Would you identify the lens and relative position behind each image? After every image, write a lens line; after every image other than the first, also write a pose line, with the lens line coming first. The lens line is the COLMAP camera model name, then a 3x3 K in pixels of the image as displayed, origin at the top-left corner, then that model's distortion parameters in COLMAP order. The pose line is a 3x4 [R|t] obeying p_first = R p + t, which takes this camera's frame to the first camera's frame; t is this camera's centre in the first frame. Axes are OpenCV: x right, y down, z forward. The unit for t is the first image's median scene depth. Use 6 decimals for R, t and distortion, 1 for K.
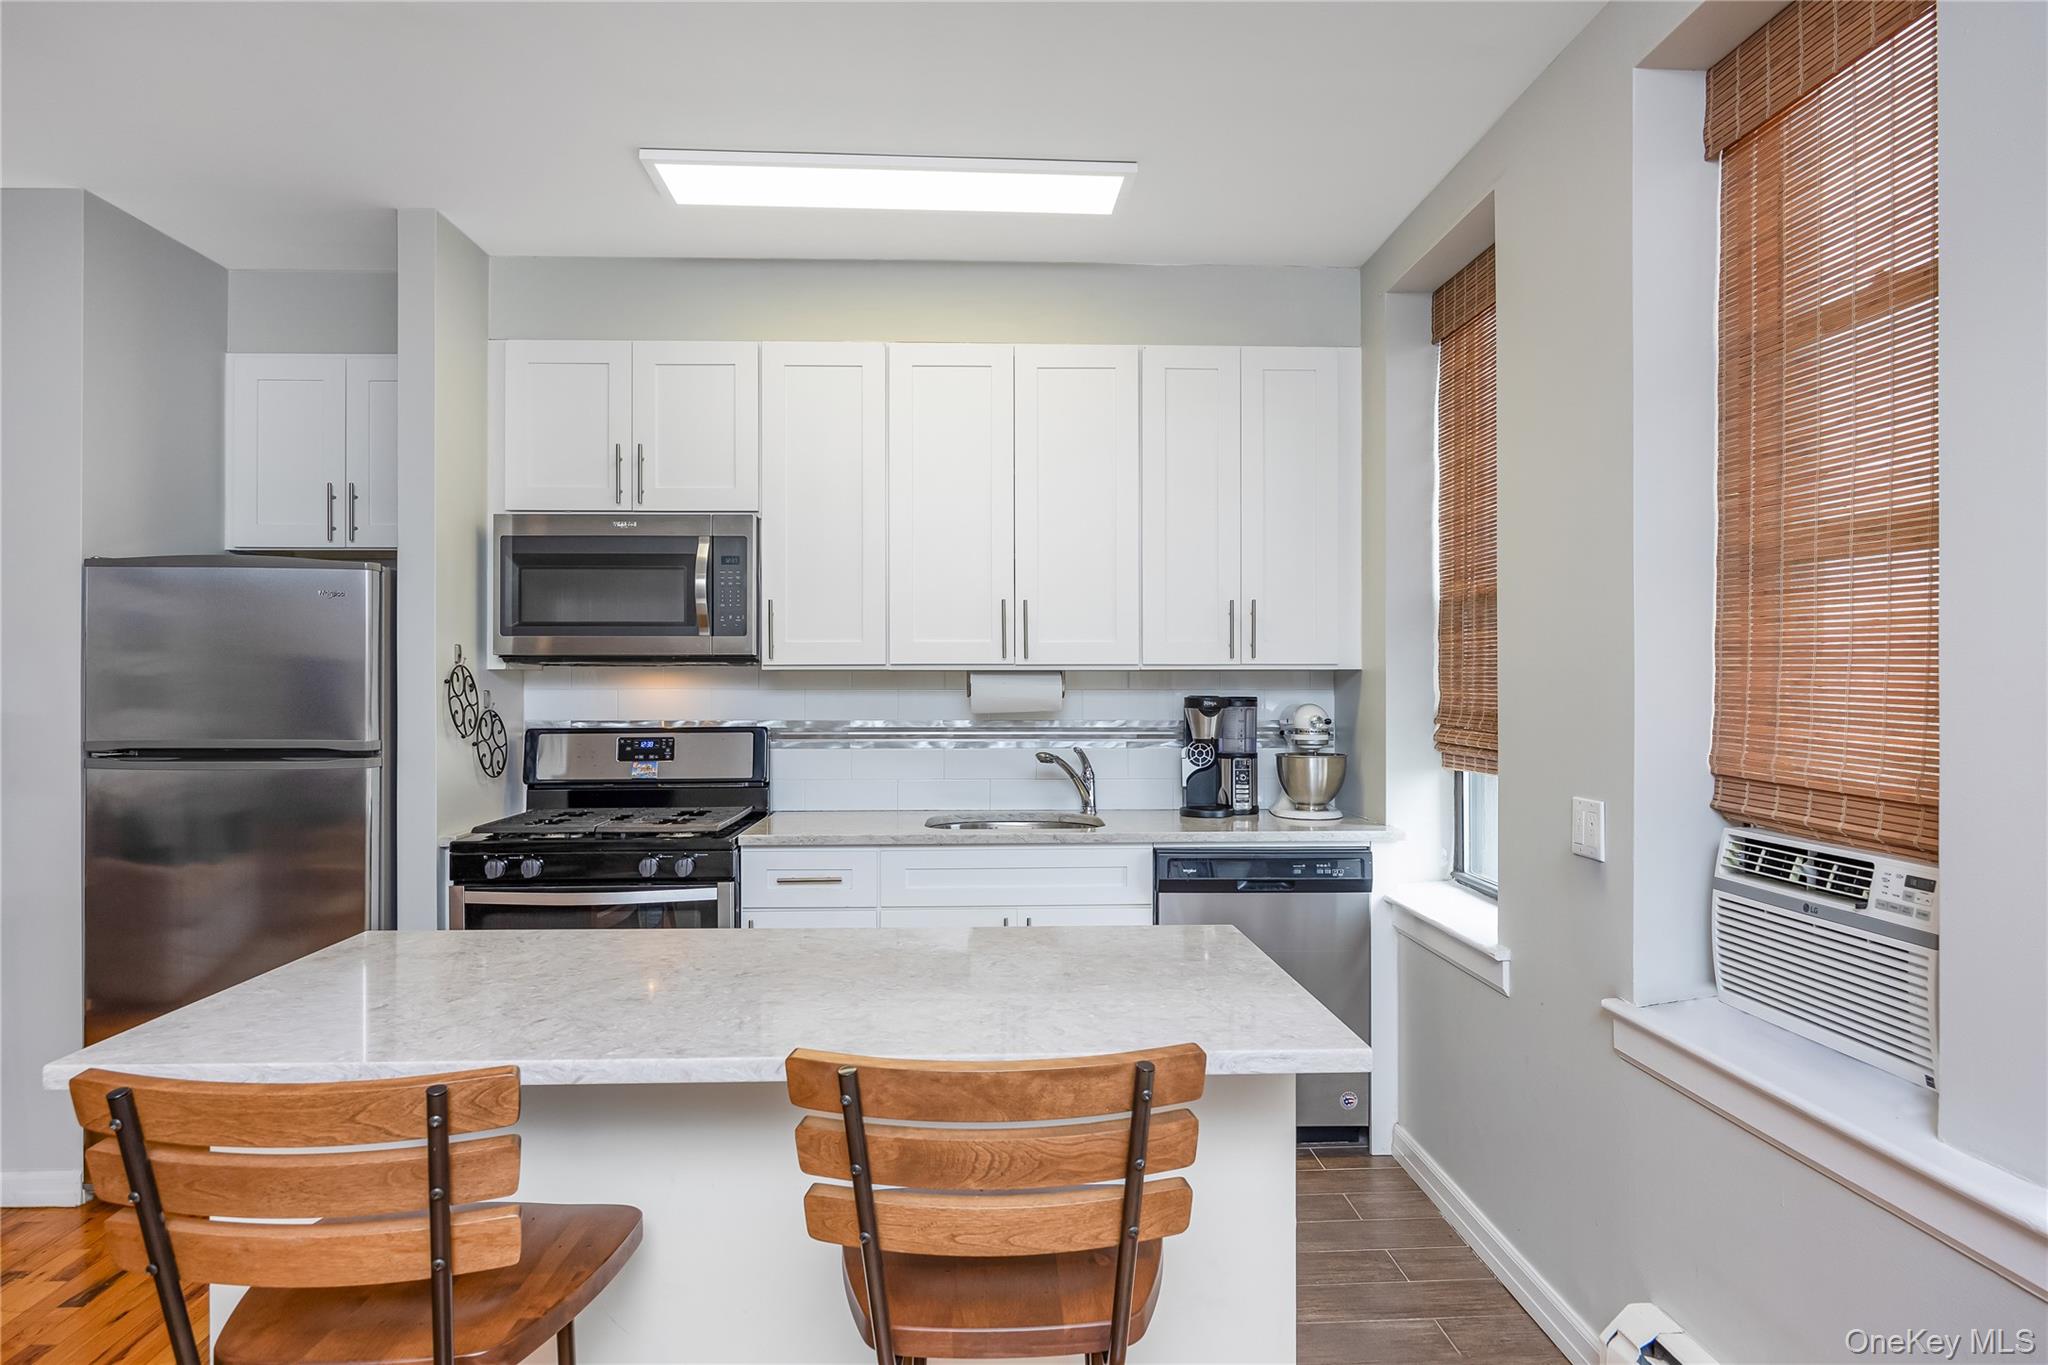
lens RADIAL K [[1239.3, 0, 1030.1], [0, 1239.3, 681.1], [0, 0, 1]] dist [-0.007364, 0.000666]
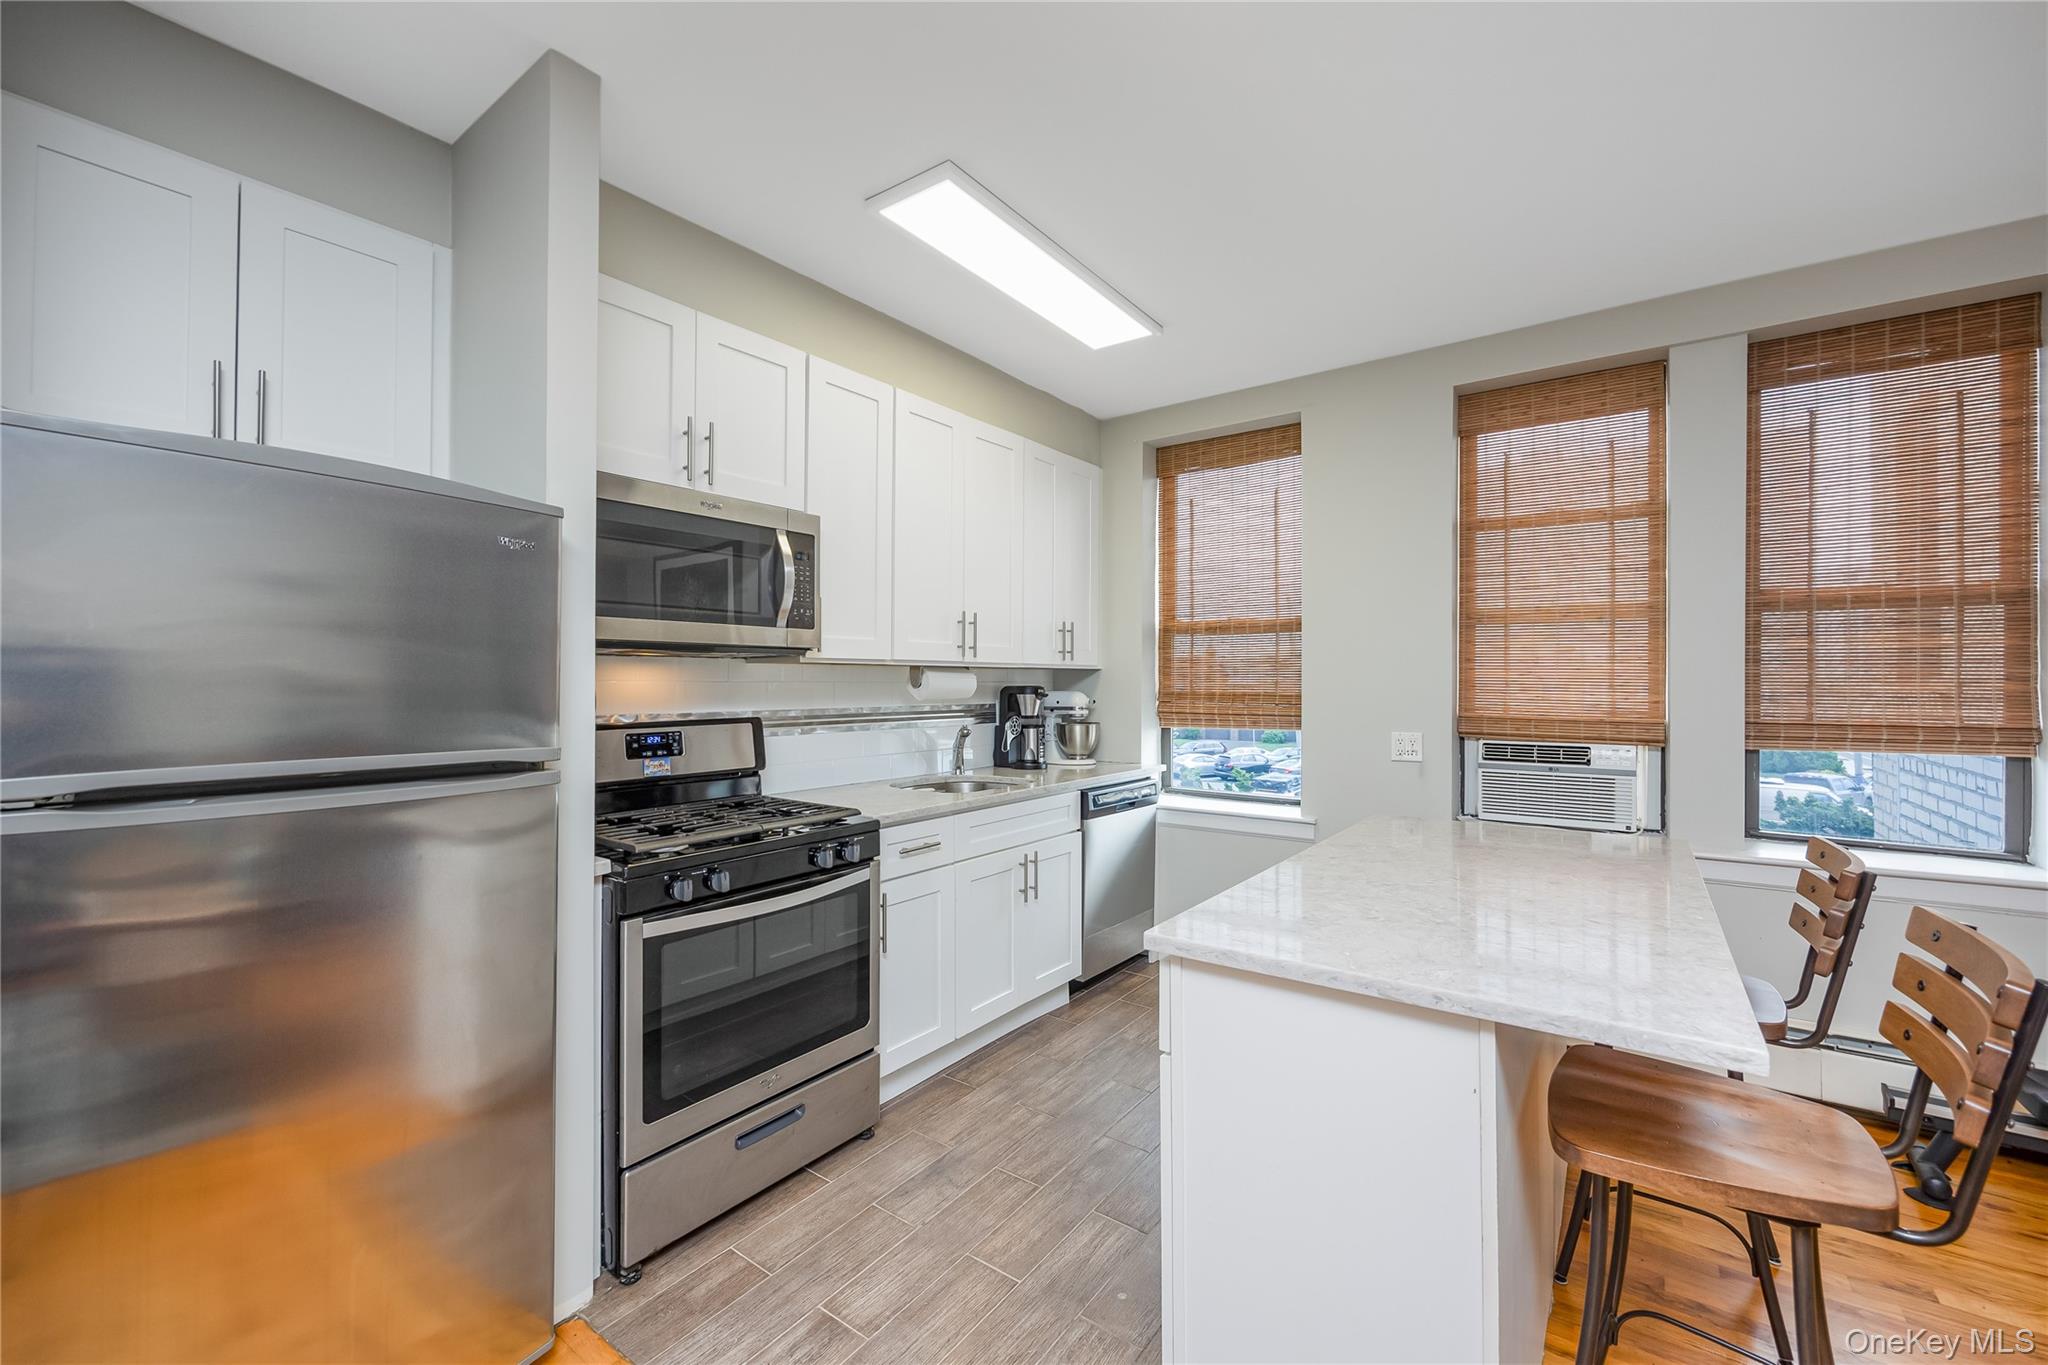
lens RADIAL K [[829.1, 0, 1030.8], [0, 829.1, 671.9], [0, 0, 1]] dist [-0.006714, 0.000714]
pose [[0.626014, 0.009260, 0.779757, -0.651630], [0.000083, 0.999929, -0.011942, 0.007632], [-0.779812, 0.007540, 0.625968, 0.405949]]
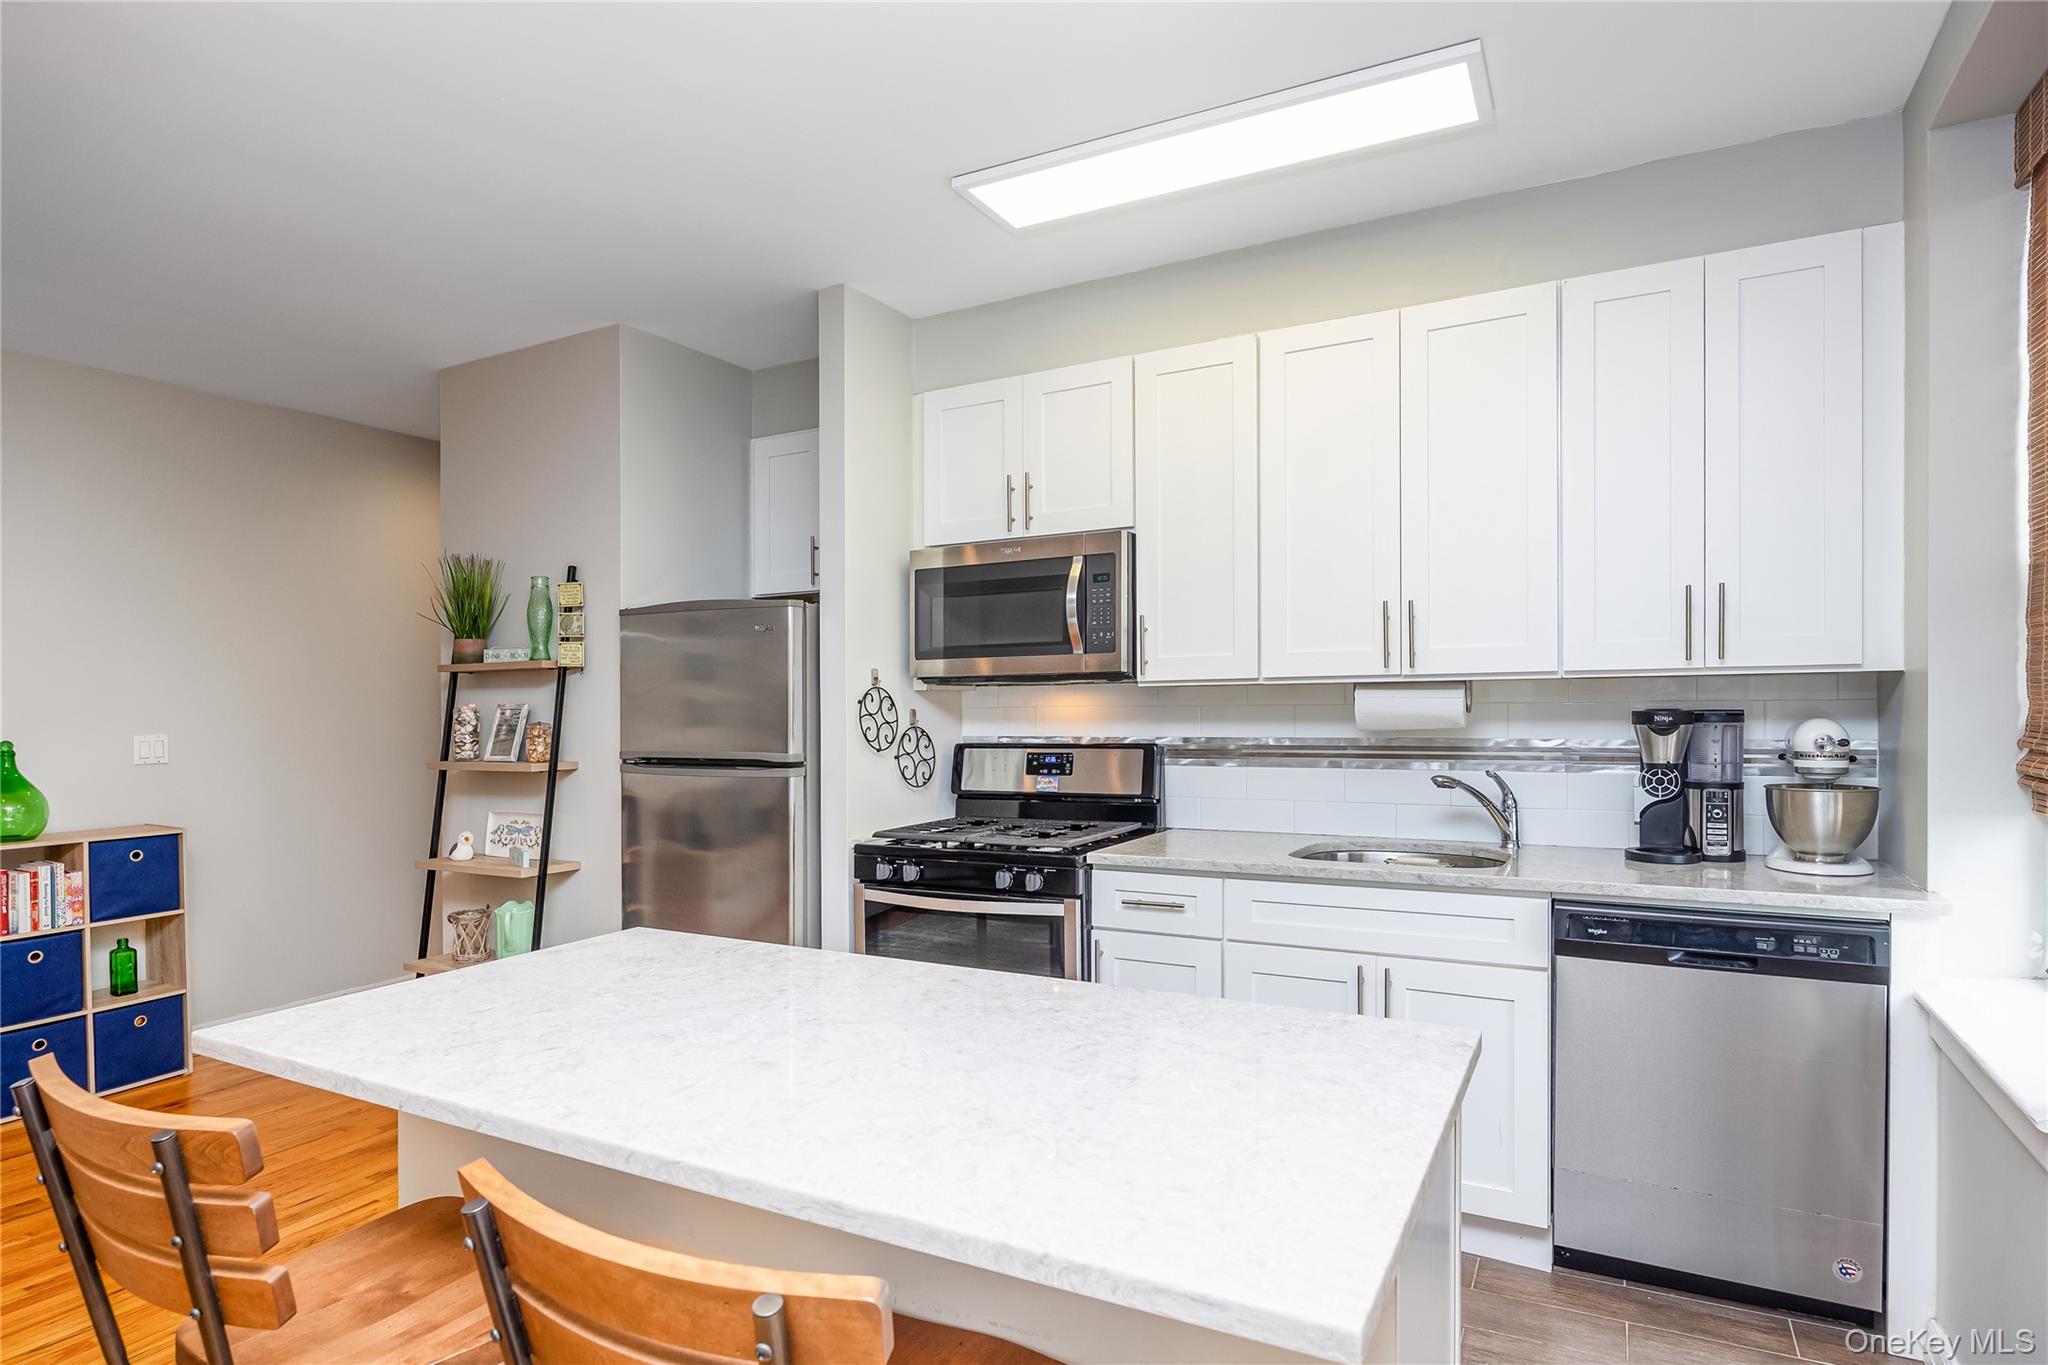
lens RADIAL K [[1101.7, 0, 1033.3], [0, 1101.7, 716.5], [0, 0, 1]] dist [-0.004601, -0.004309]
pose [[0.857606, -0.004620, -0.514286, 0.167272], [0.012875, 0.999839, 0.012489, 0.002885], [0.514146, -0.017332, 0.857528, 0.201928]]
